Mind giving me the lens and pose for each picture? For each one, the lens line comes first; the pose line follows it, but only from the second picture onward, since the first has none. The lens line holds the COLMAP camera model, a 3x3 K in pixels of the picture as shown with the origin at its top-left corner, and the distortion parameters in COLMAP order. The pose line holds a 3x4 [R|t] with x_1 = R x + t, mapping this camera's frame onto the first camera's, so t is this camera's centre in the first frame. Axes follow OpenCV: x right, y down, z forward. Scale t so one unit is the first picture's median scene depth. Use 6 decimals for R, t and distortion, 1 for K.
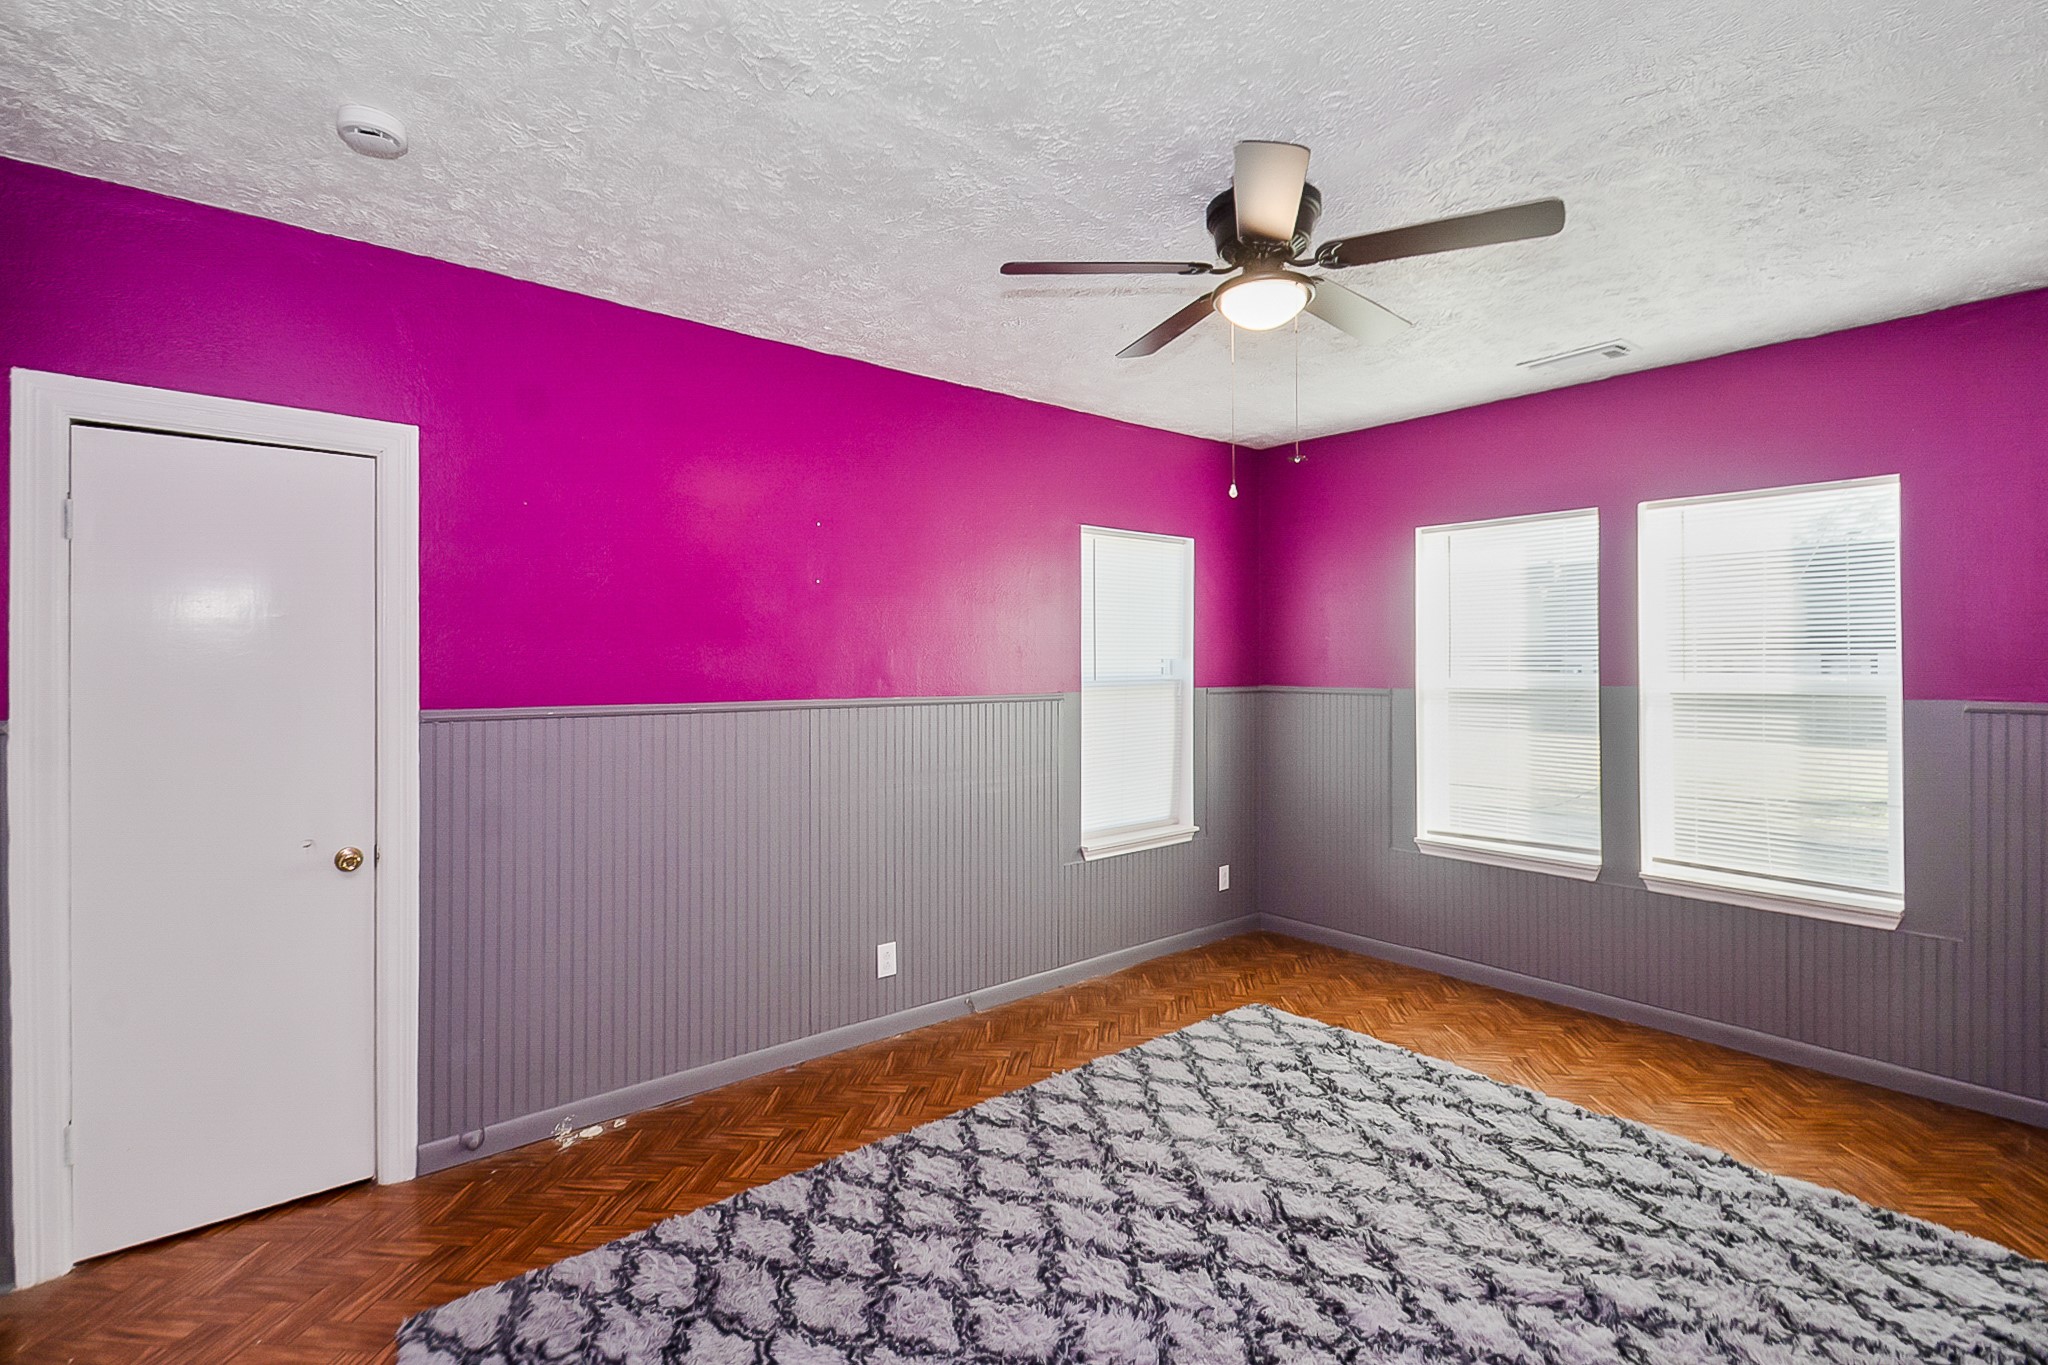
lens RADIAL K [[914.1, 0, 1013.0], [0, 914.1, 681.7], [0, 0, 1]] dist [0.019601, -0.014919]
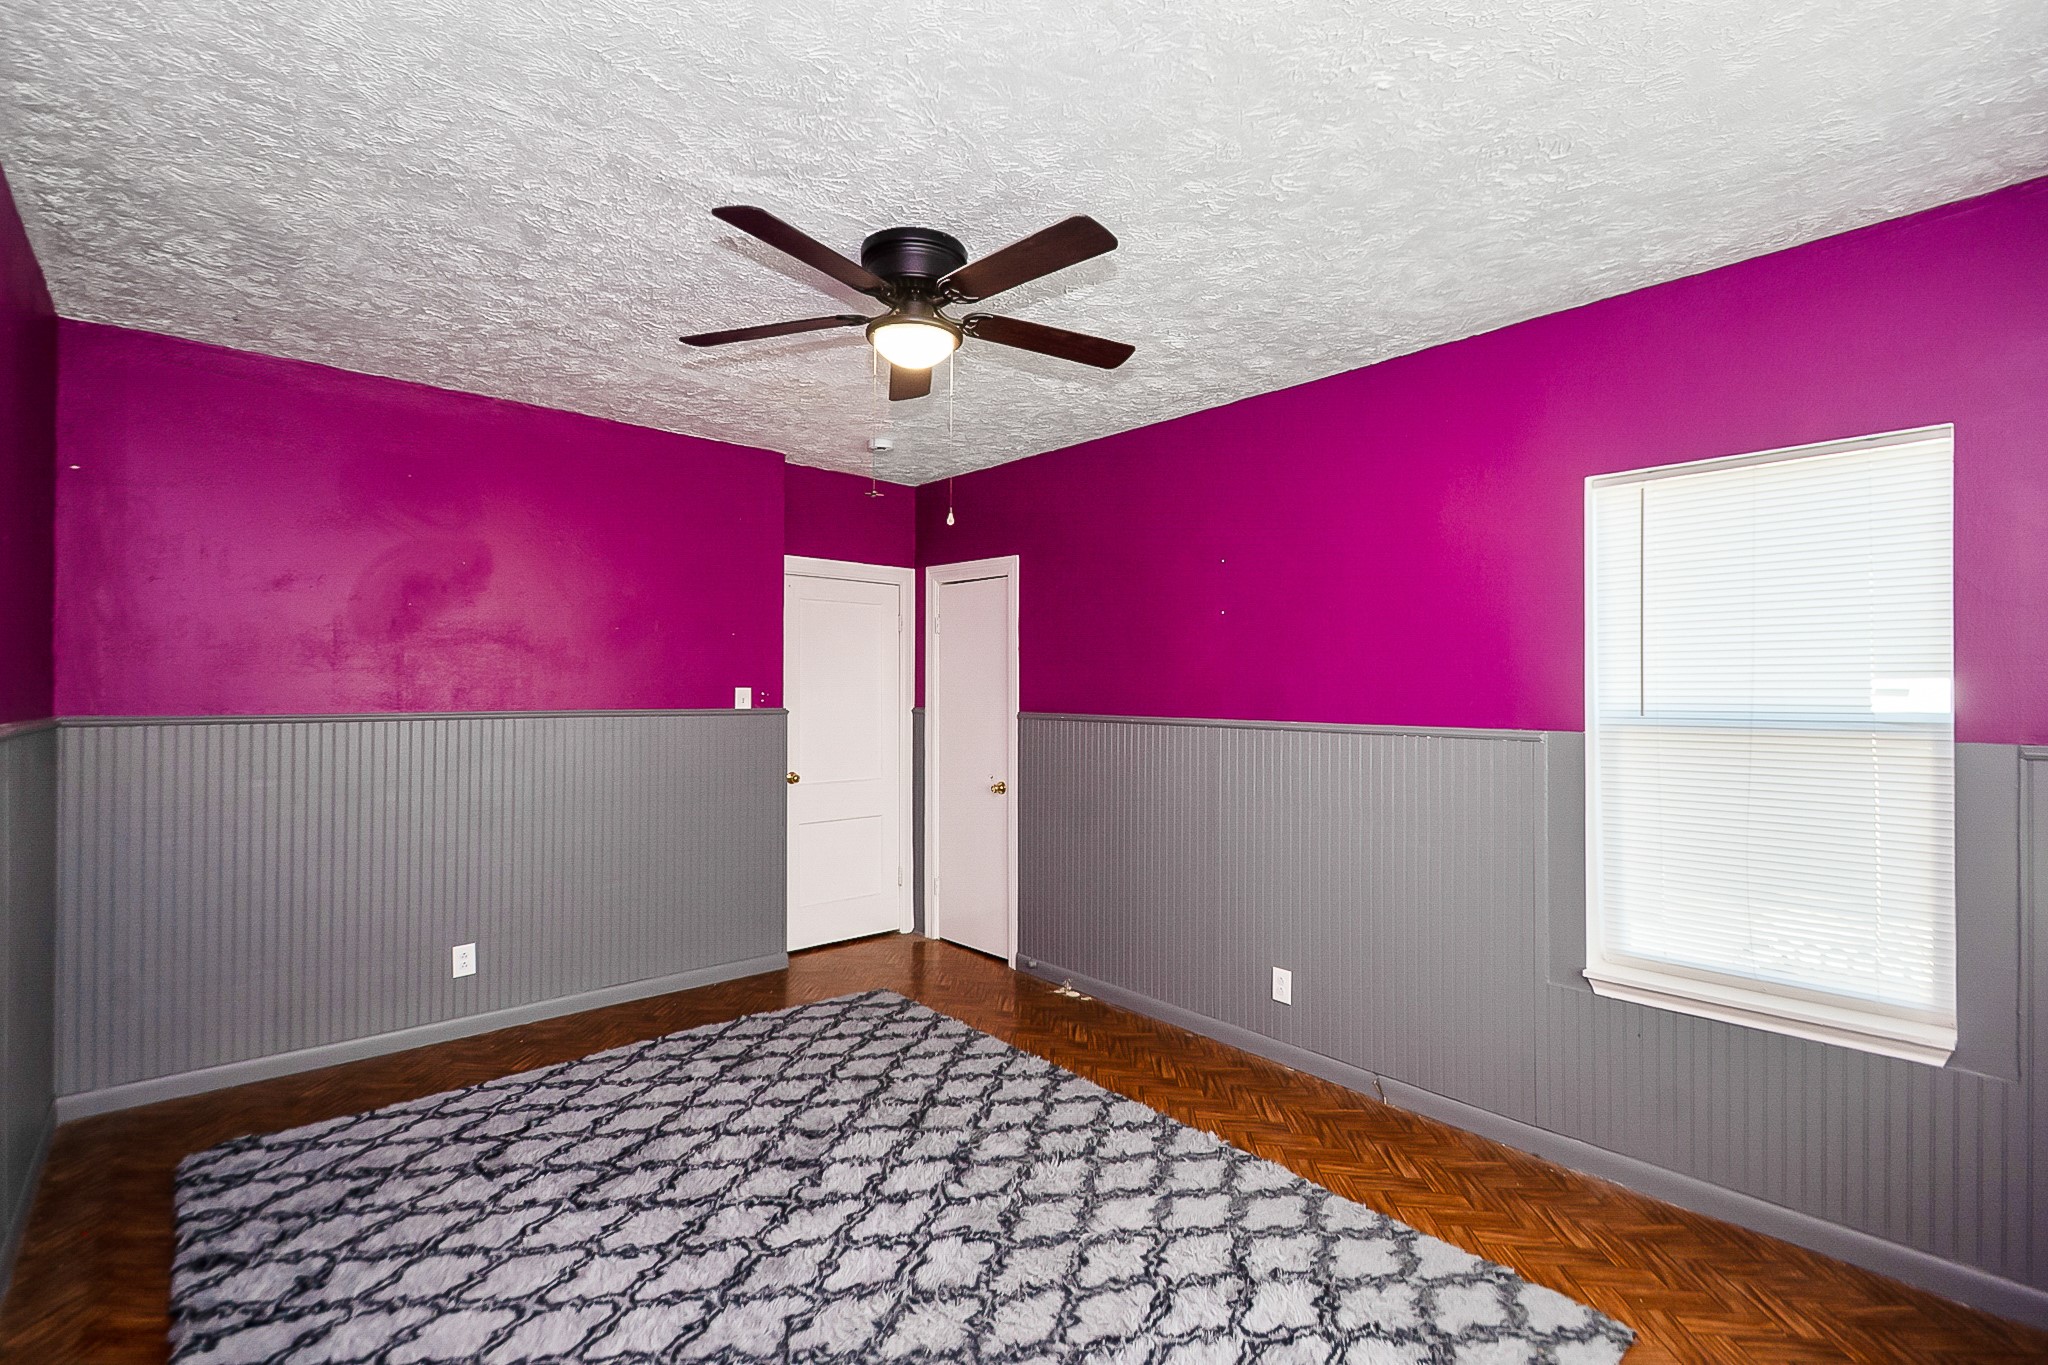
lens RADIAL K [[914.1, 0, 1013.0], [0, 914.1, 681.7], [0, 0, 1]] dist [0.019601, -0.014919]
pose [[0.050714, 0.006685, -0.998691, 0.947044], [-0.011626, 0.999914, 0.006103, -0.030722], [0.998646, 0.011302, 0.050787, 0.742891]]
